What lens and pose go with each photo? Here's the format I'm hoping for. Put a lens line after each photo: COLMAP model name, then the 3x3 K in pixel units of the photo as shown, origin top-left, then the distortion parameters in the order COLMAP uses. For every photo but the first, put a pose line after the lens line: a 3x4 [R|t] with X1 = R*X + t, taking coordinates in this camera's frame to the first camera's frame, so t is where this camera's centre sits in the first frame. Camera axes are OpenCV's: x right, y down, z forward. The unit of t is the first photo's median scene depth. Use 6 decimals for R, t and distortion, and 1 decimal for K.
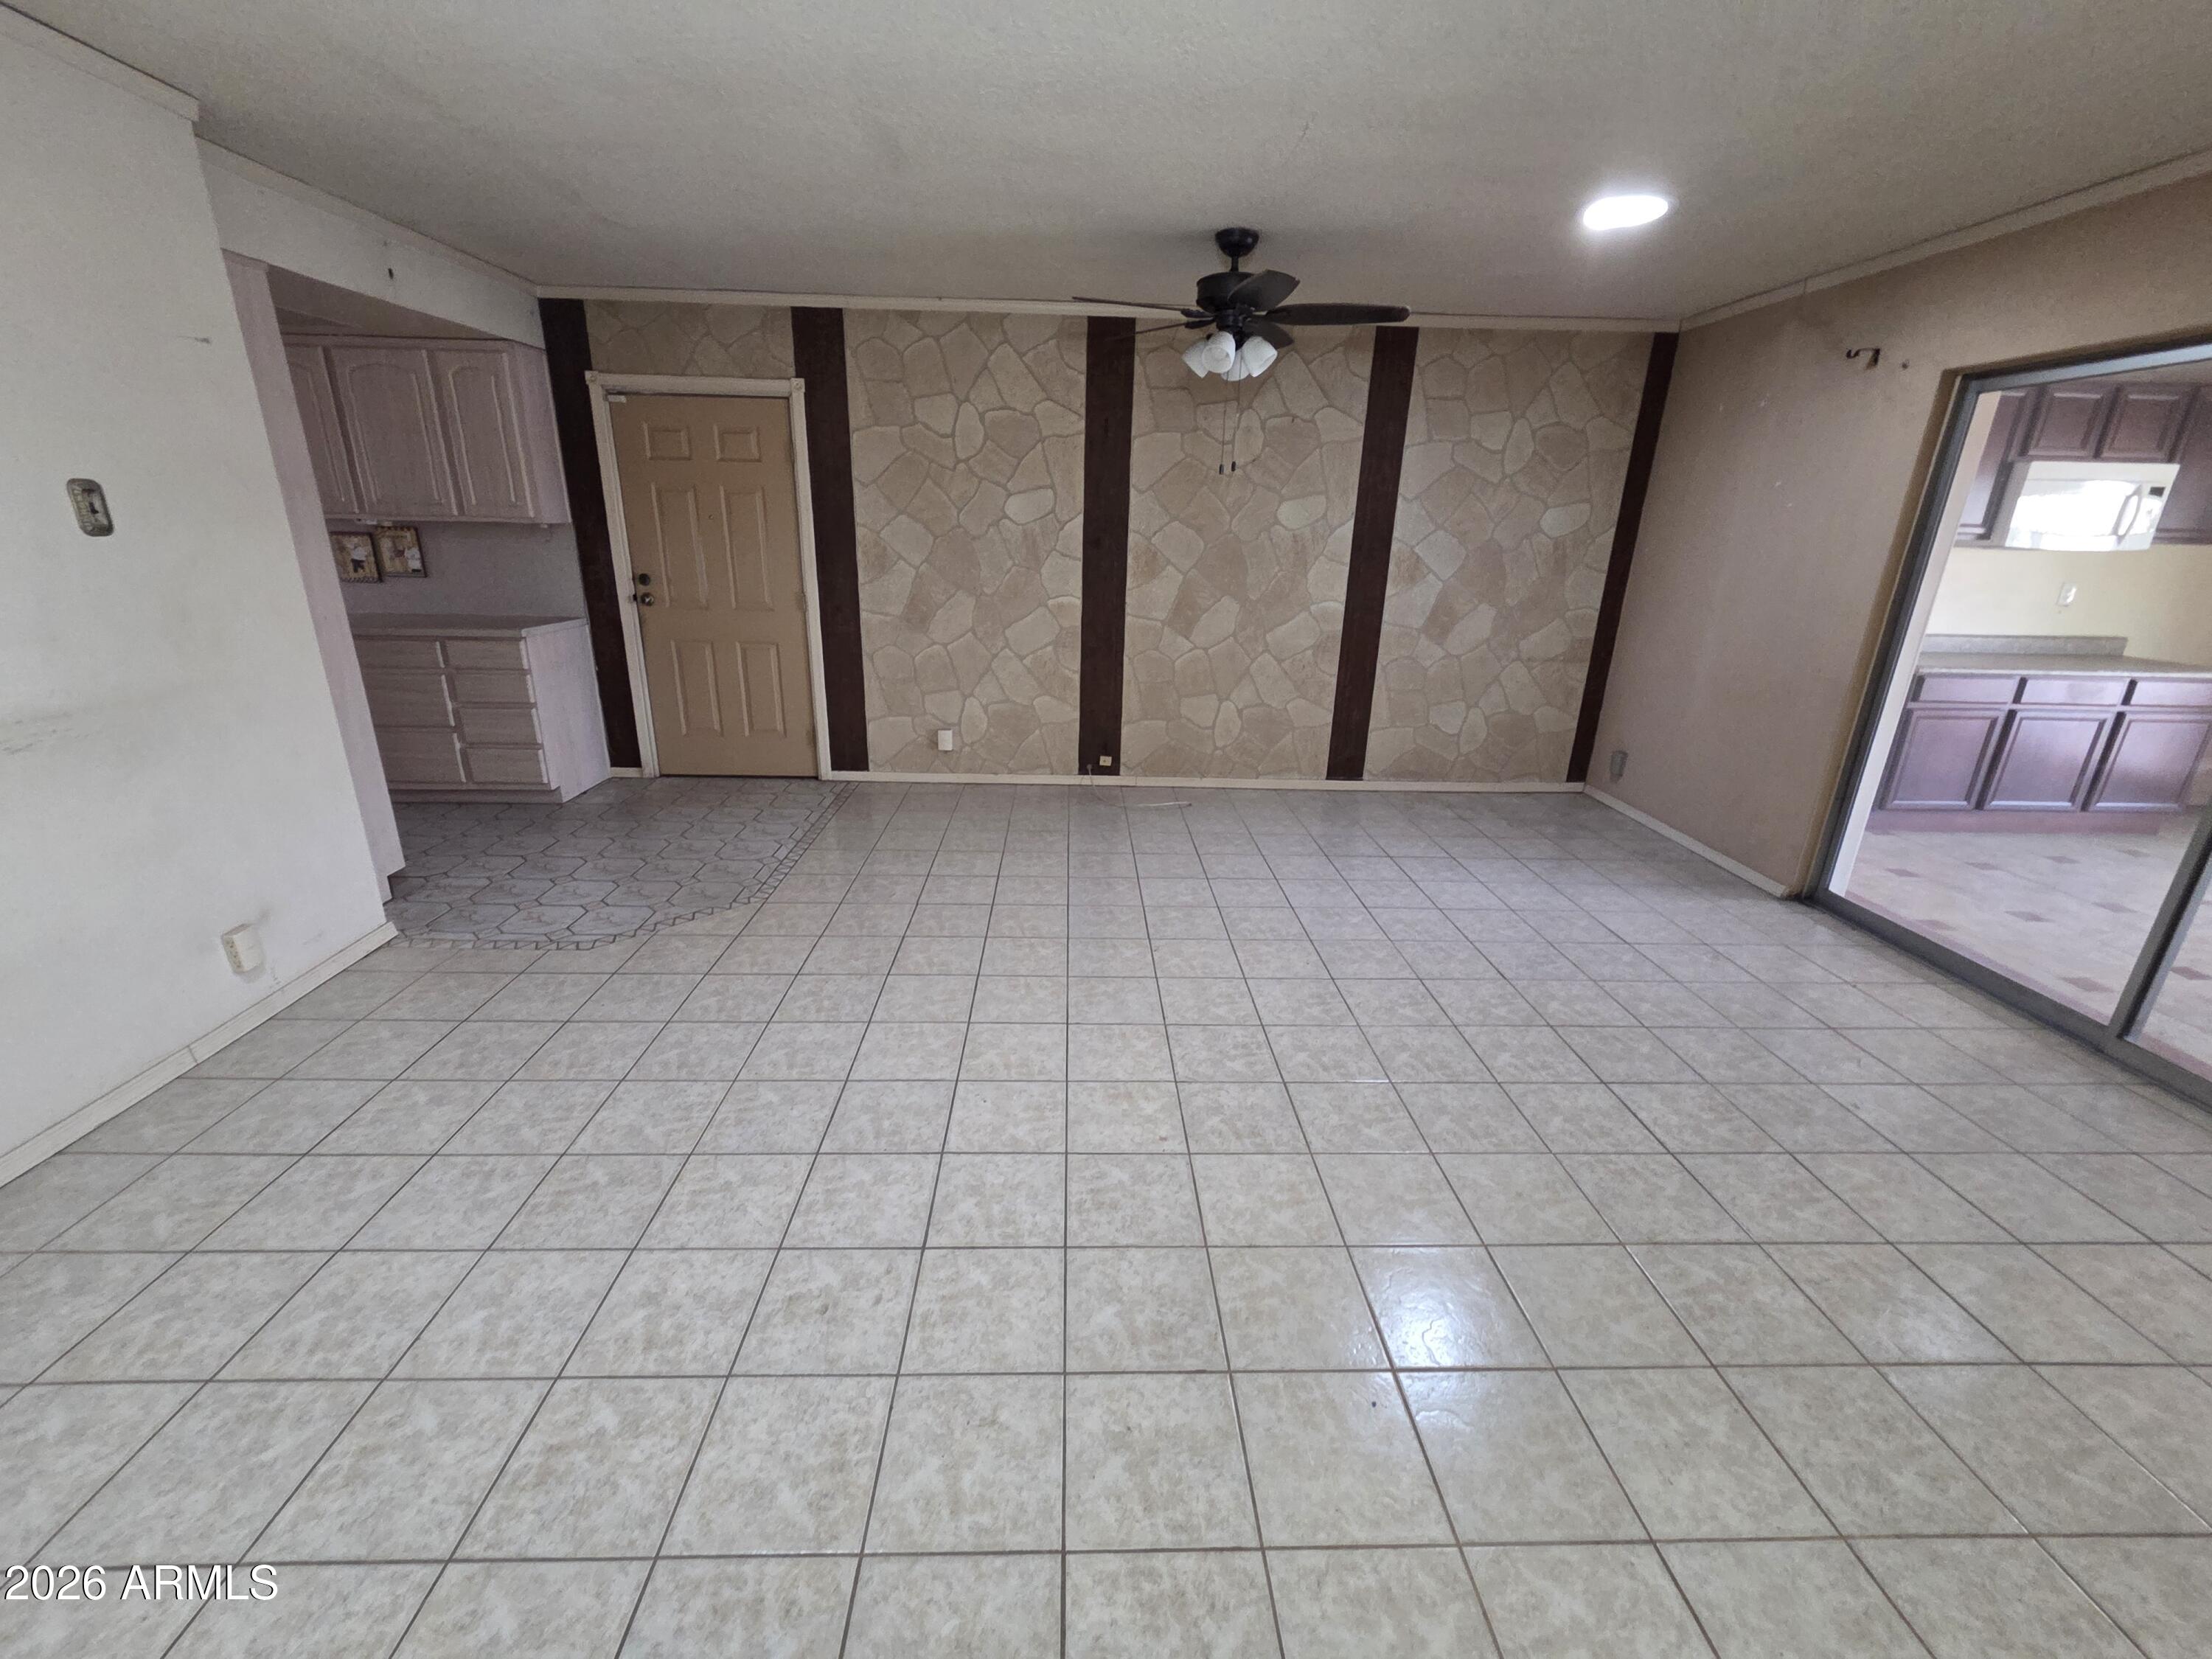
lens RADIAL K [[902.4, 0, 1089.3], [0, 902.4, 831.8], [0, 0, 1]] dist [-0.001491, -0.000572]
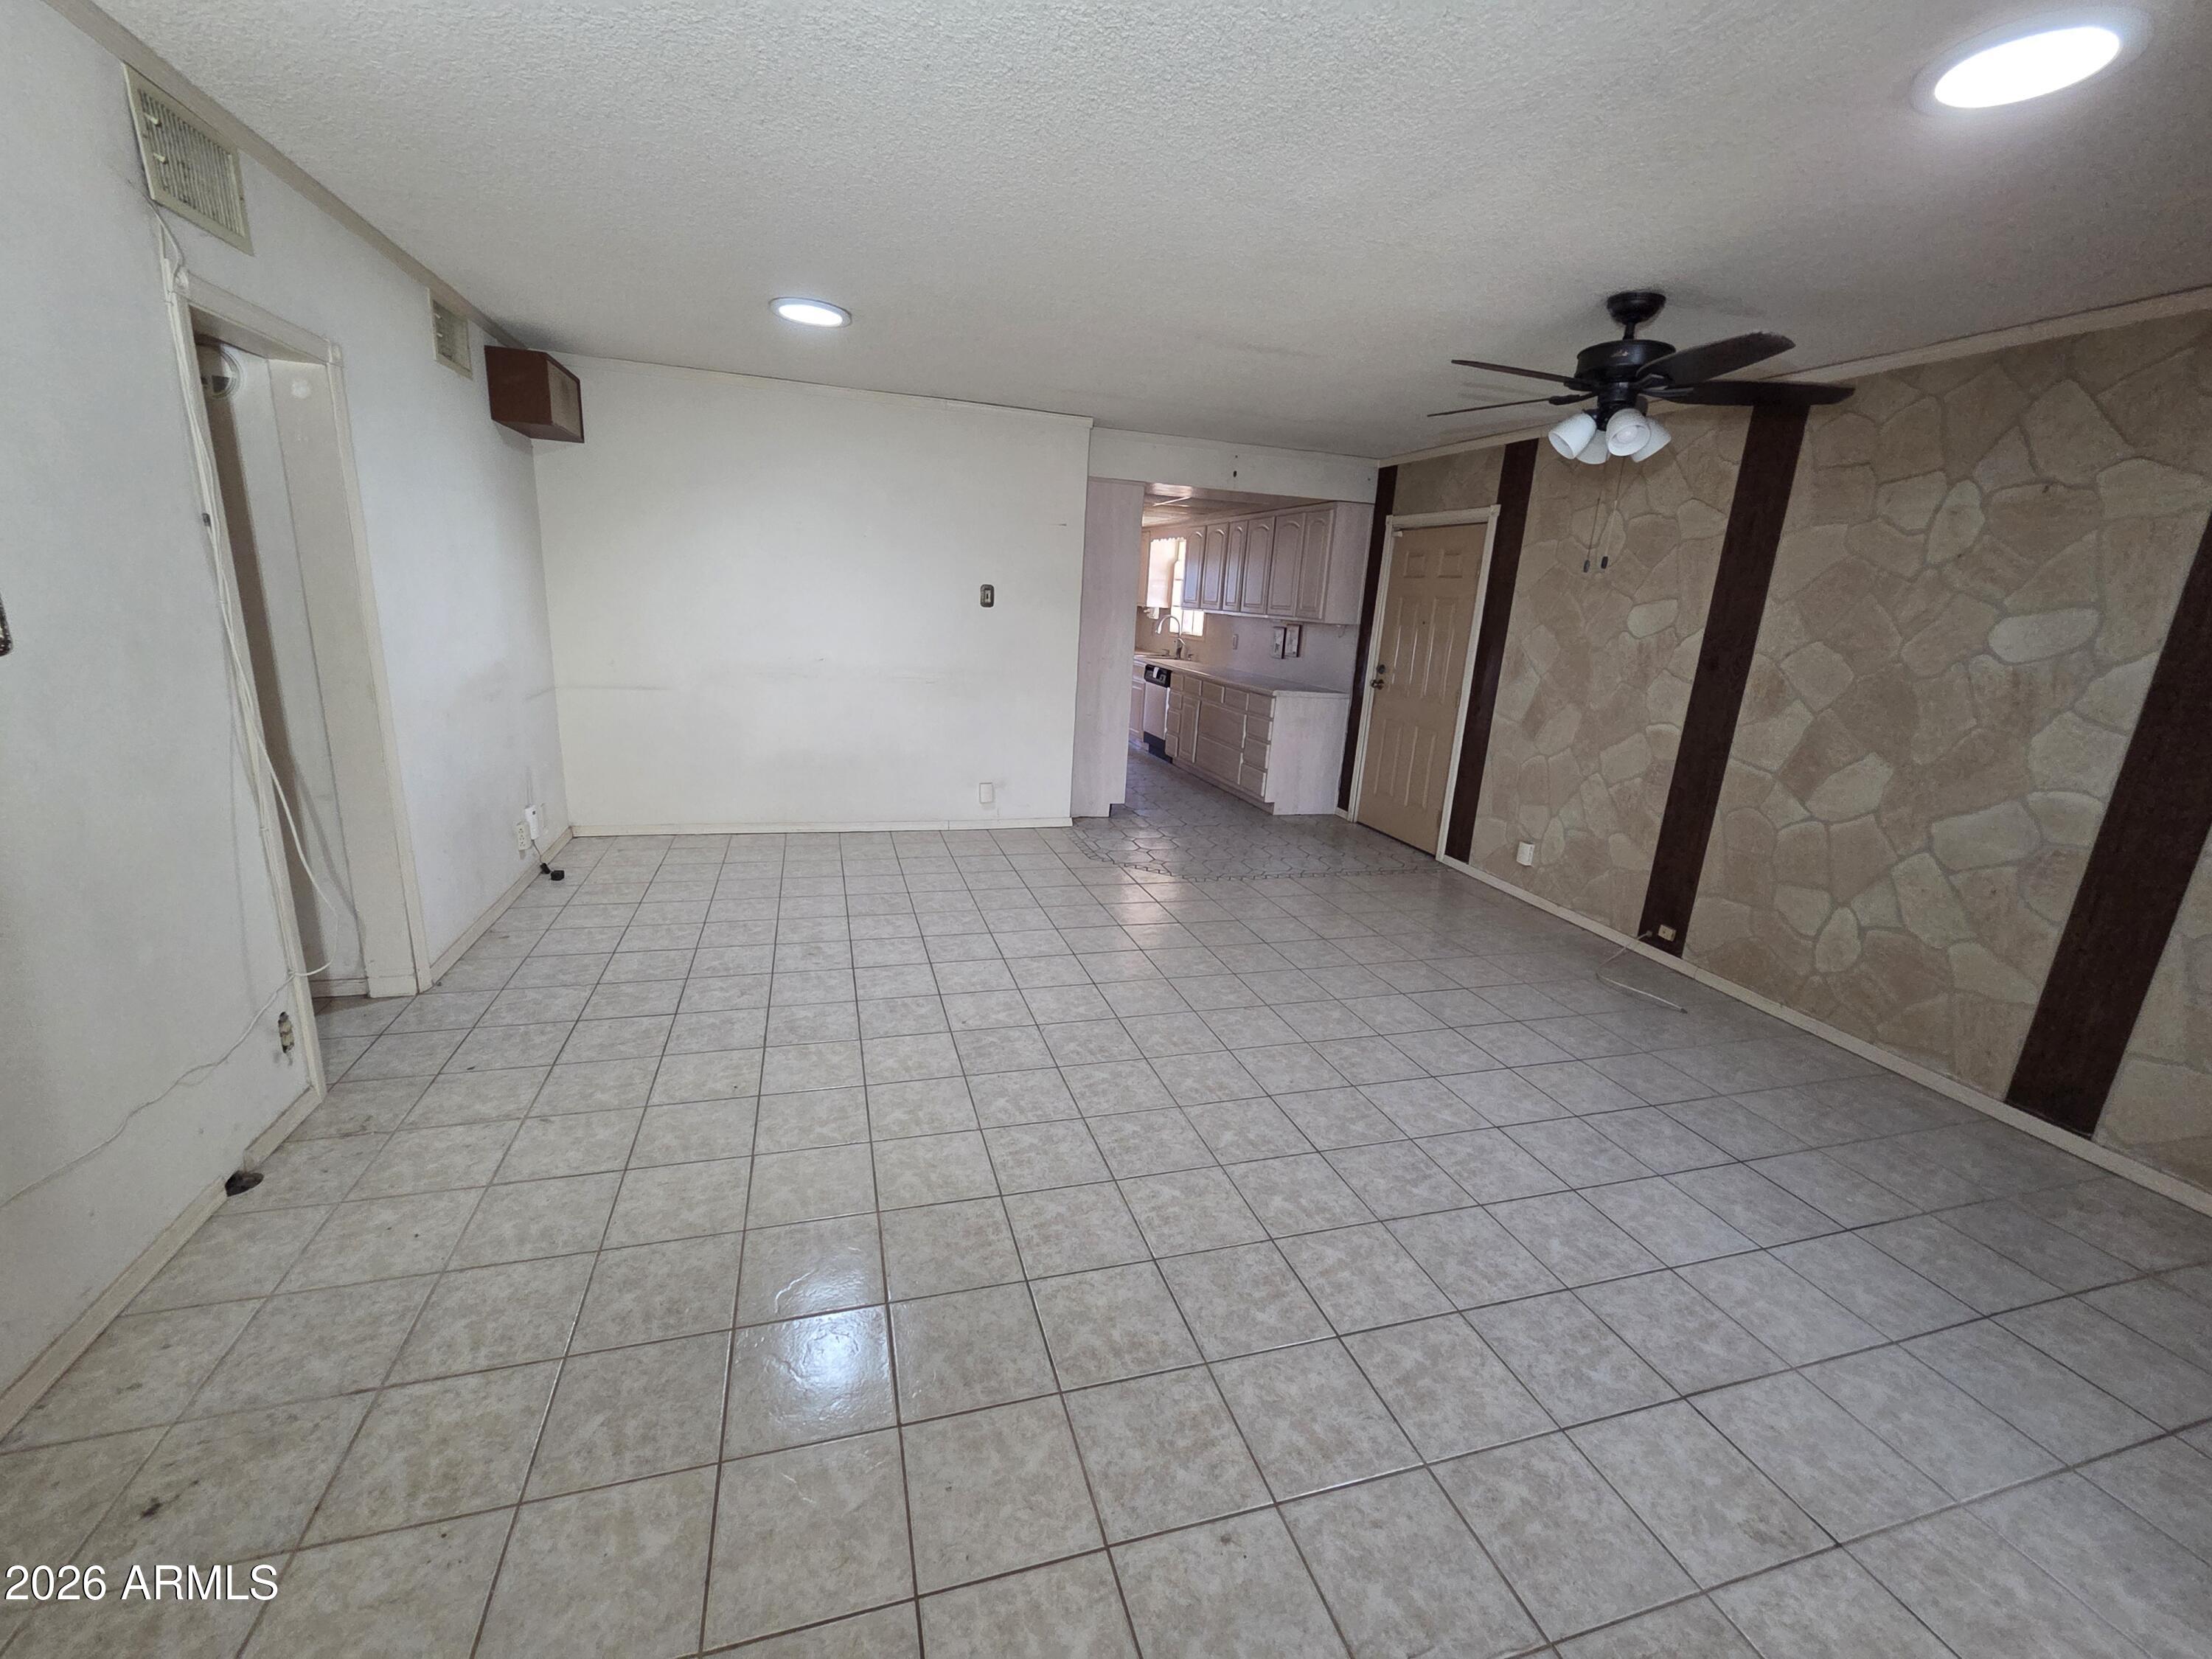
lens RADIAL K [[905.1, 0, 1106.0], [0, 905.1, 829.5], [0, 0, 1]] dist [-0.002452, -0.000653]
pose [[0.273974, 0.233087, -0.933064, 0.661001], [-0.362813, 0.923551, 0.124179, -0.090889], [0.890677, 0.304507, 0.337596, 0.301228]]
